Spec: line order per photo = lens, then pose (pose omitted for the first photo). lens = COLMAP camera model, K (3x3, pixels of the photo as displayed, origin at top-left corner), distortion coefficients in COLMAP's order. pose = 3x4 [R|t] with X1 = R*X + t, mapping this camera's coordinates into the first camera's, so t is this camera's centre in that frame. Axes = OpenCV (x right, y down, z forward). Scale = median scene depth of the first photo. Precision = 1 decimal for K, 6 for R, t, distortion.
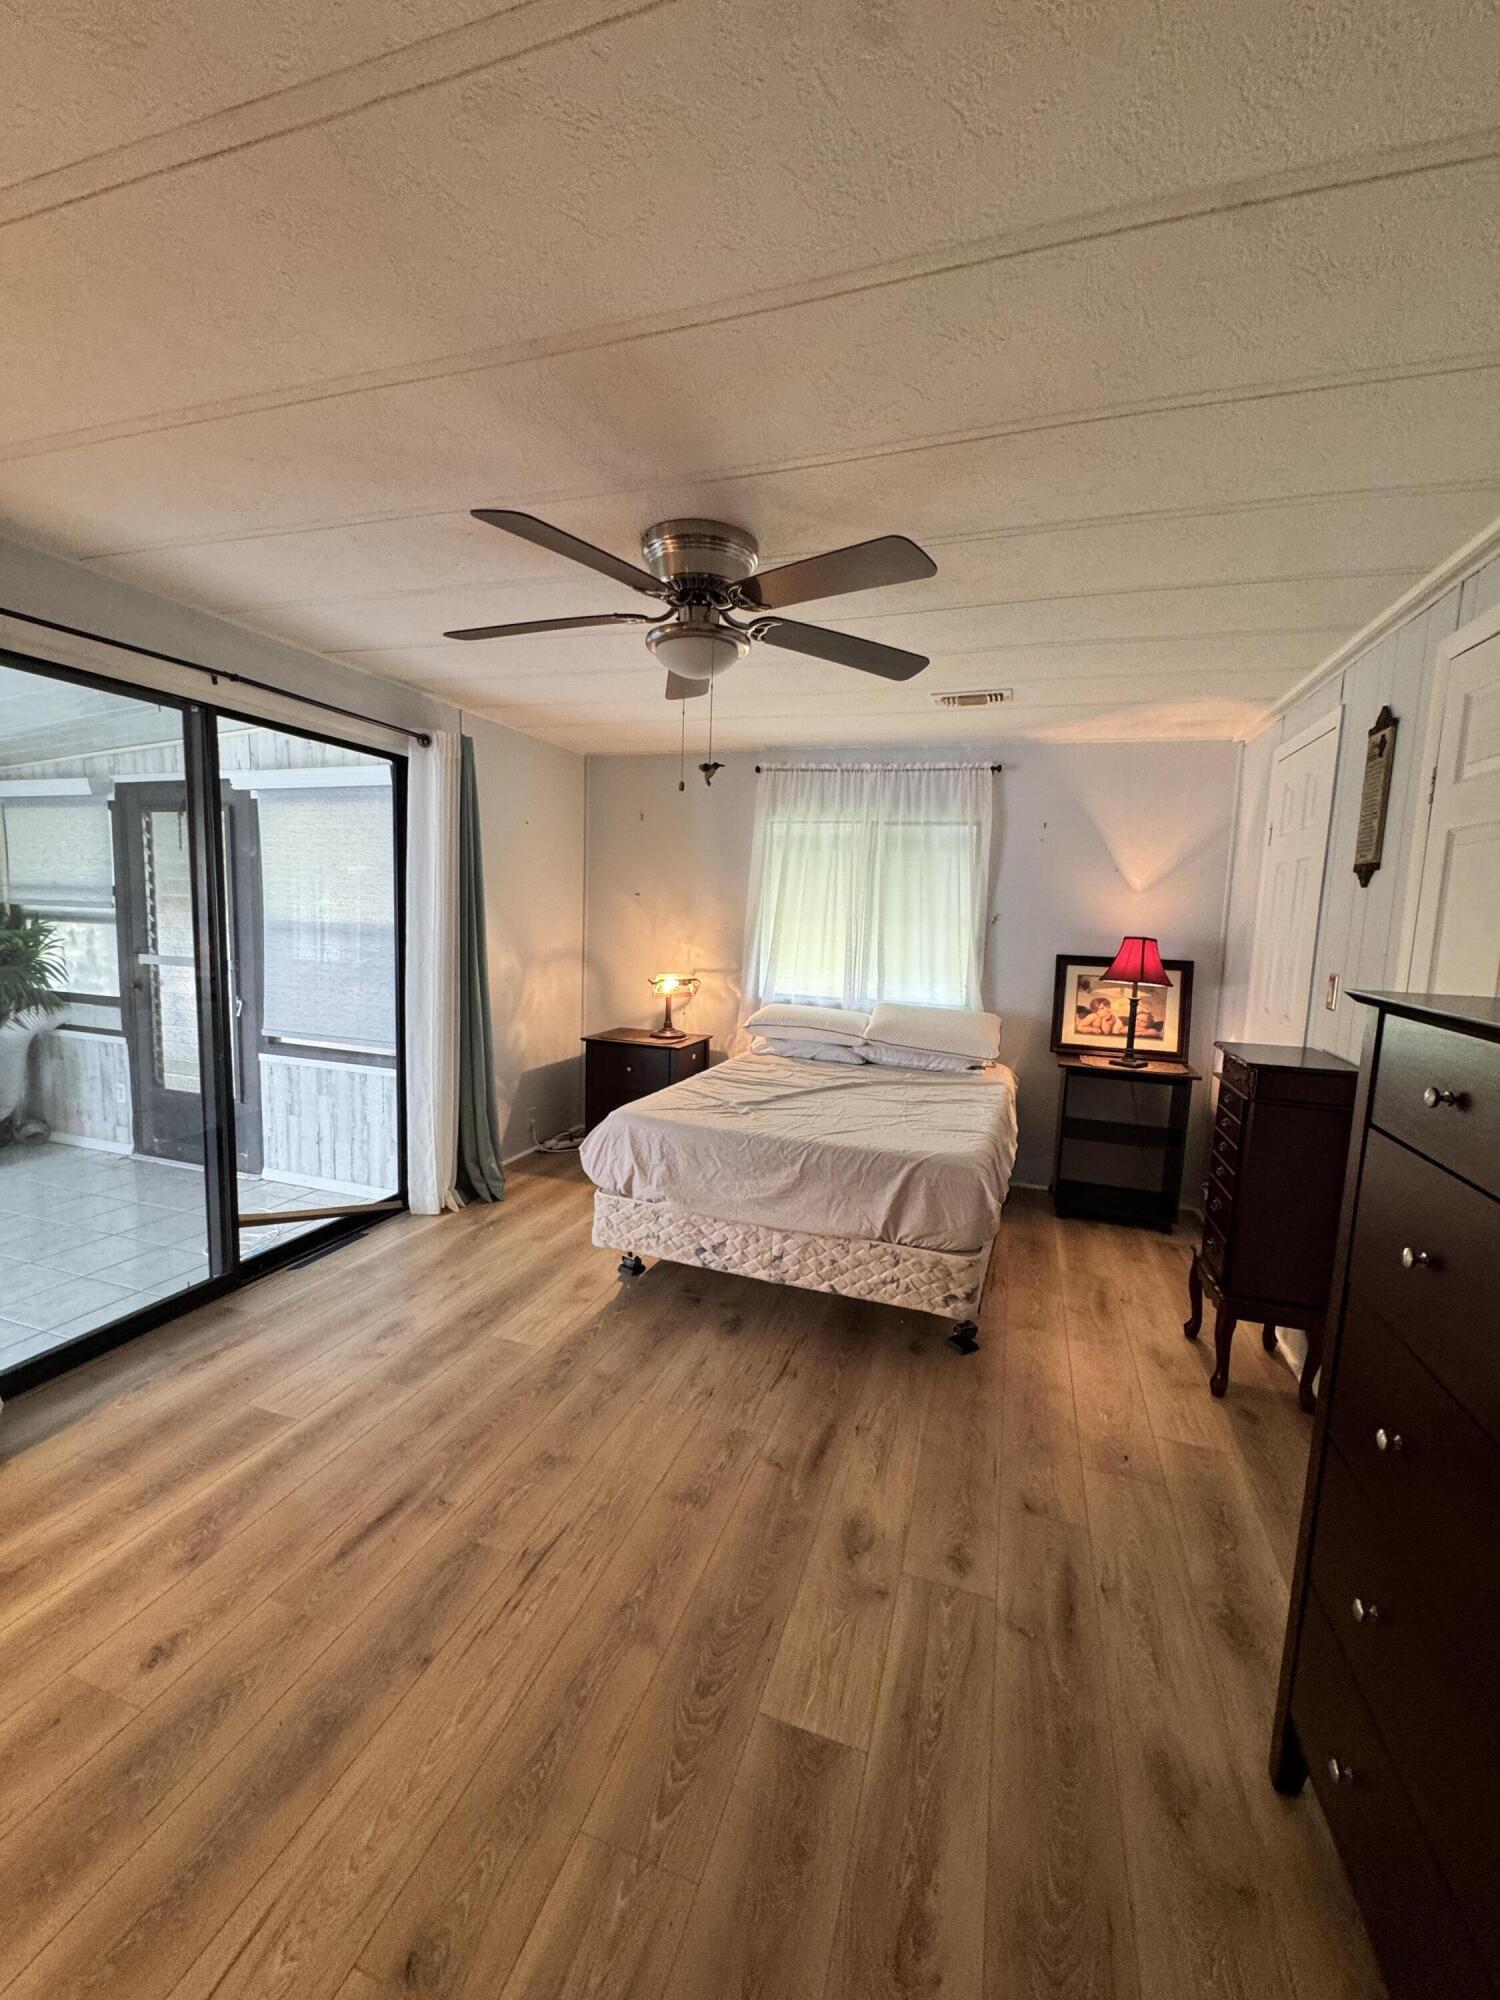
lens RADIAL K [[802.4, 0, 753.4], [0, 802.4, 1001.5], [0, 0, 1]] dist [-0.004561, 0.000954]
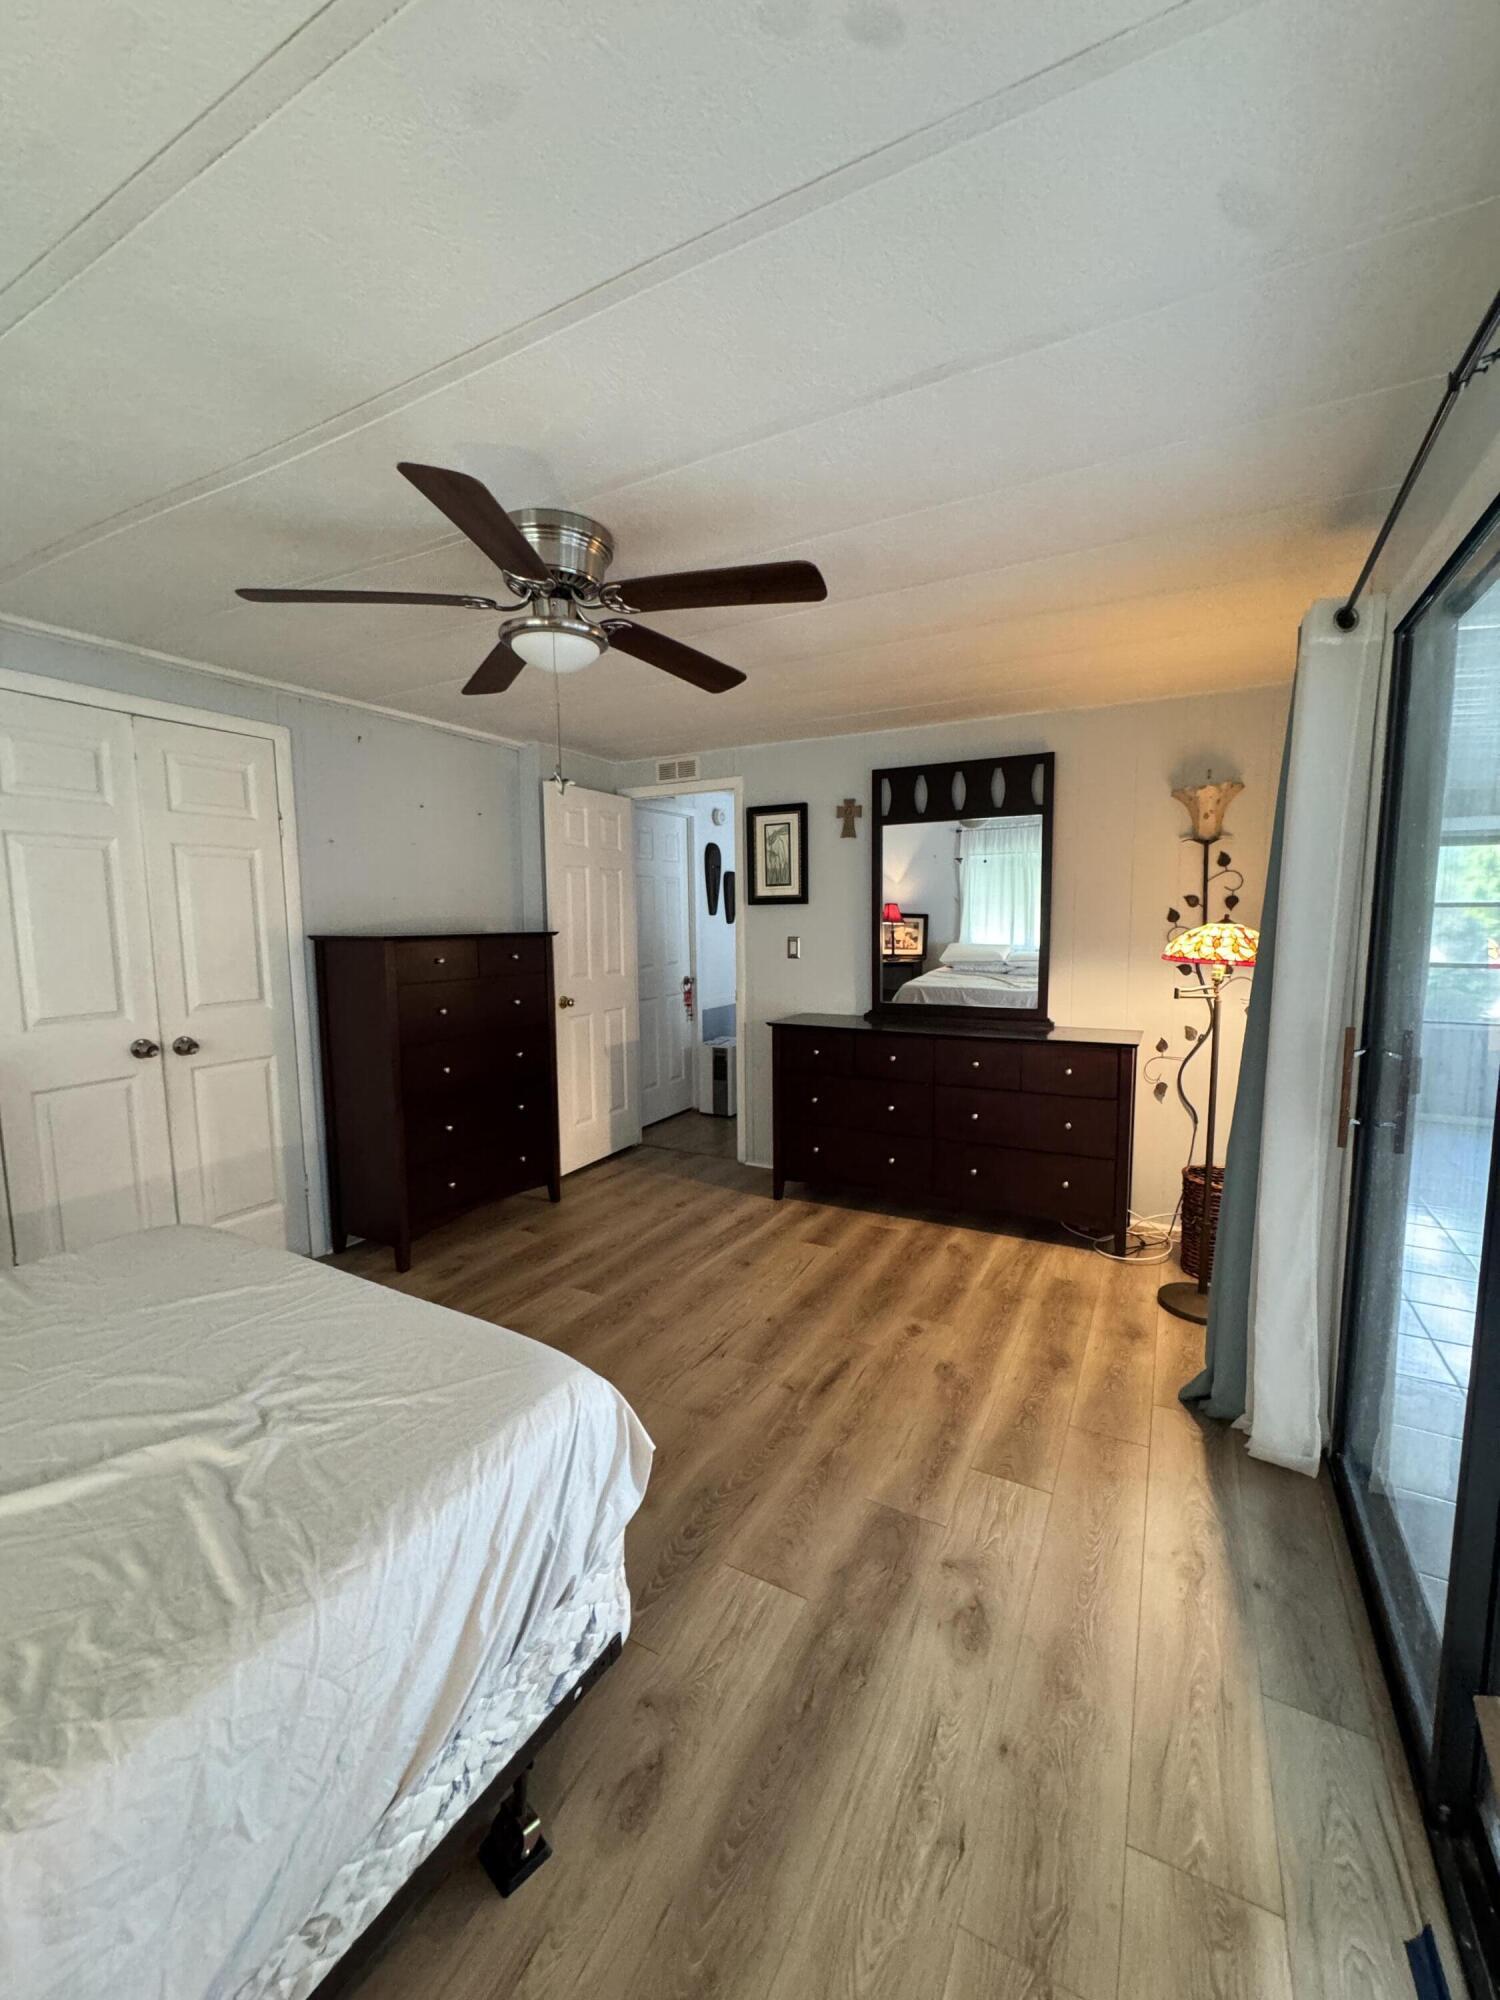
lens RADIAL K [[802.4, 0, 747.4], [0, 802.4, 1002.8], [0, 0, 1]] dist [-0.004561, 0.000954]
pose [[-0.984127, -0.048381, 0.170746, -0.403486], [-0.009382, 0.974960, 0.222184, -0.190733], [-0.177220, 0.217055, -0.959938, 1.655214]]
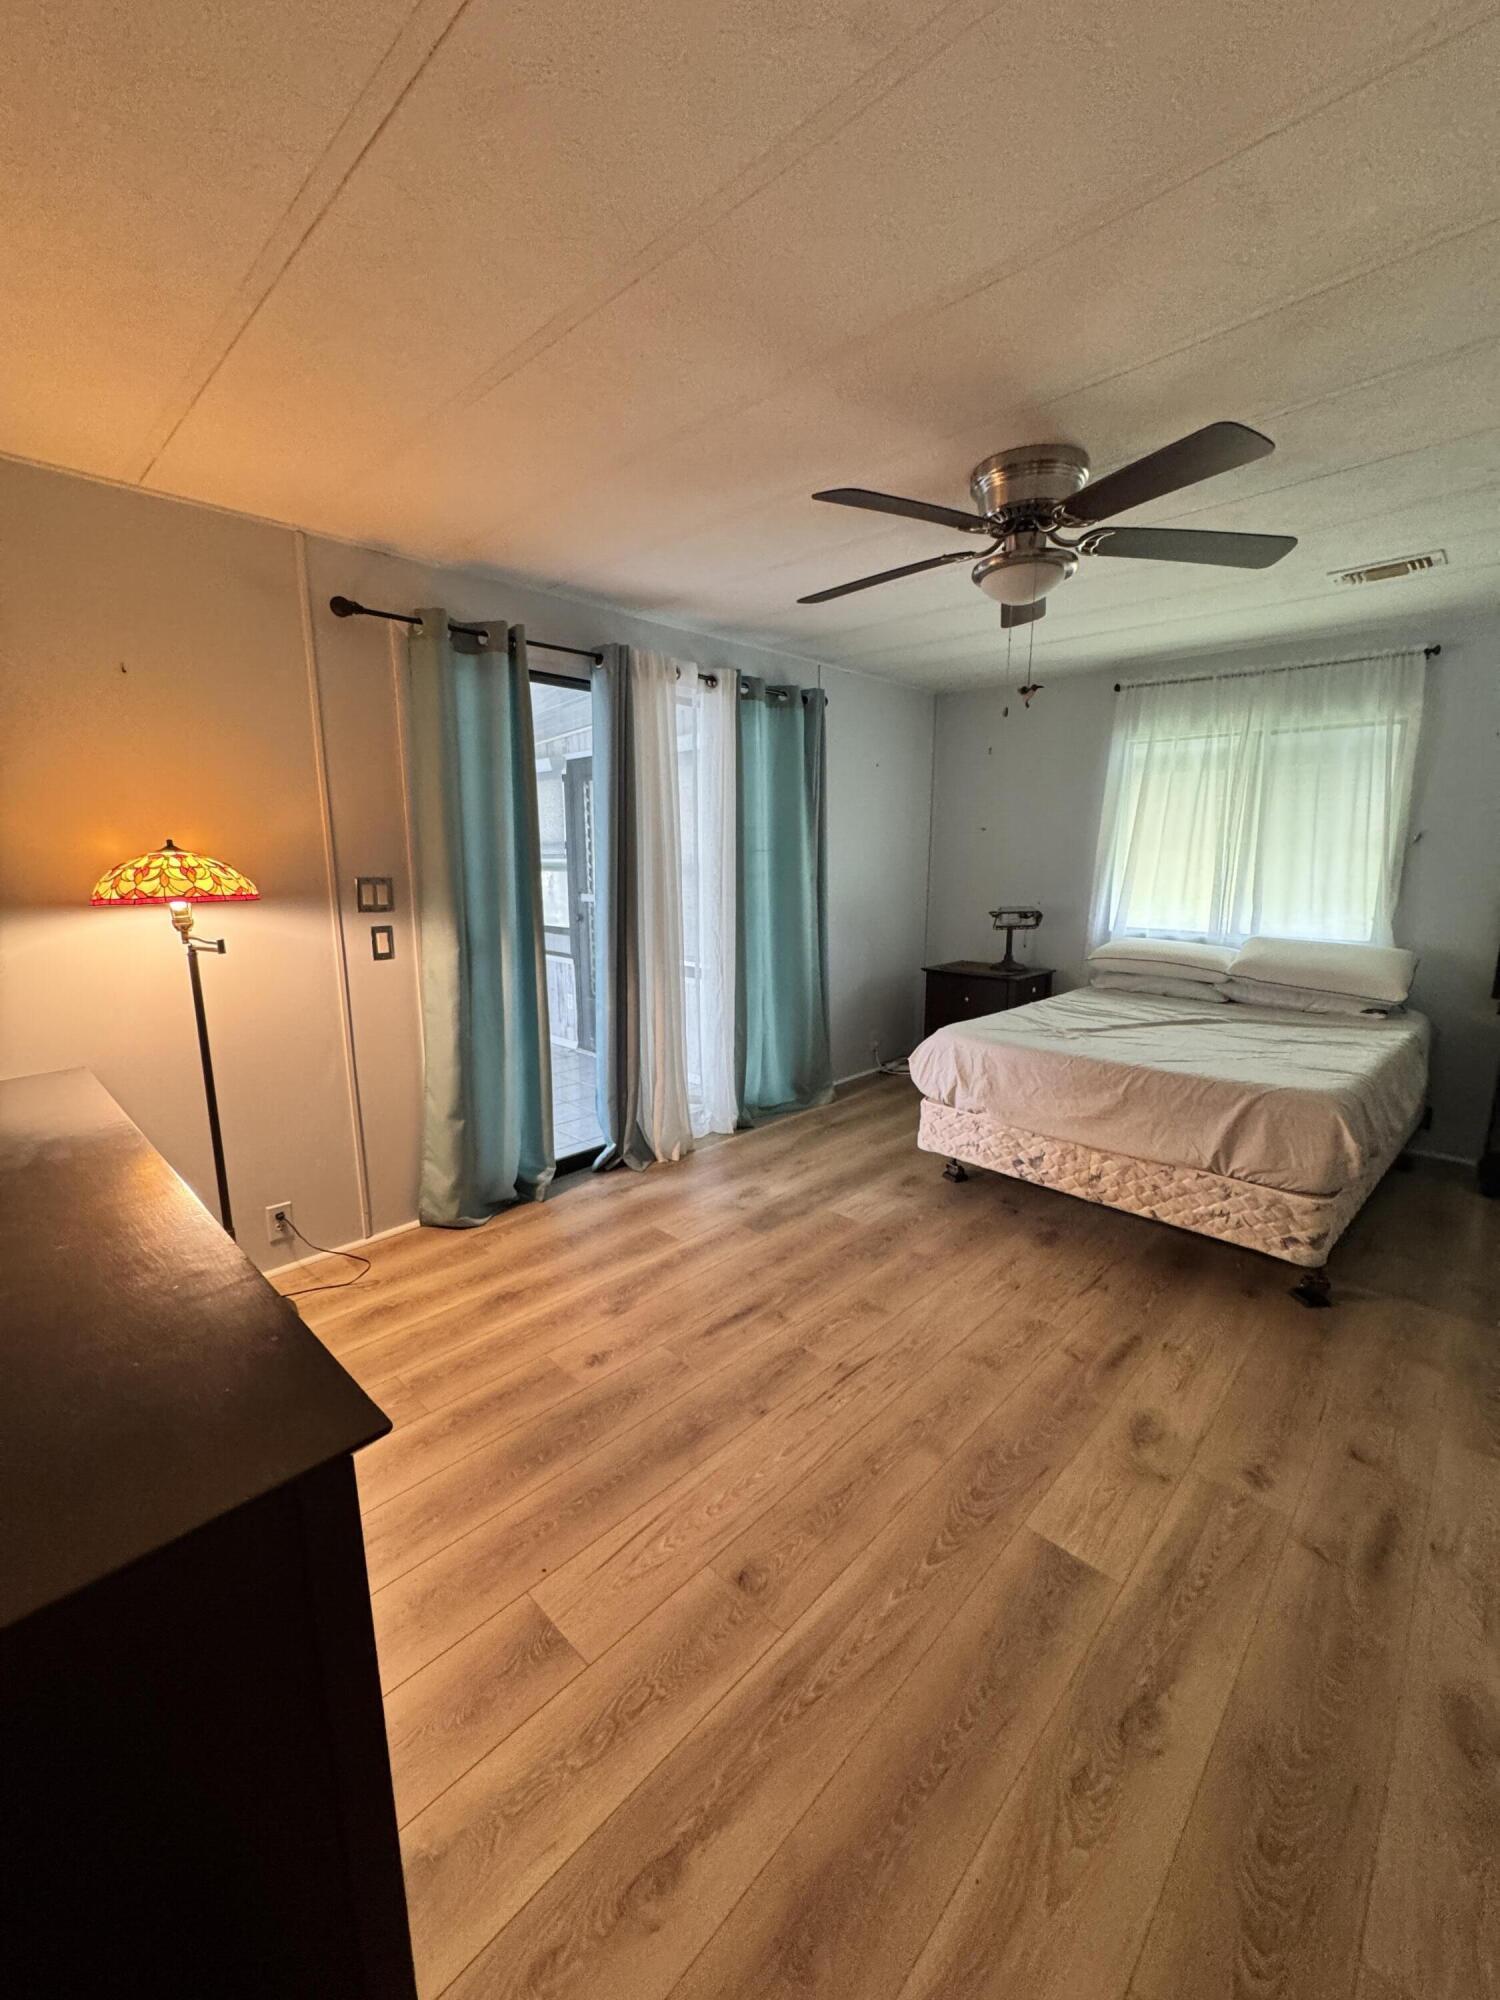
lens RADIAL K [[802.4, 0, 751.2], [0, 802.4, 1001.0], [0, 0, 1]] dist [-0.004561, 0.000954]
pose [[0.903183, 0.042524, -0.427143, 0.067057], [-0.015108, 0.997614, 0.067371, 0.039236], [0.428989, -0.054395, 0.901671, -0.099364]]
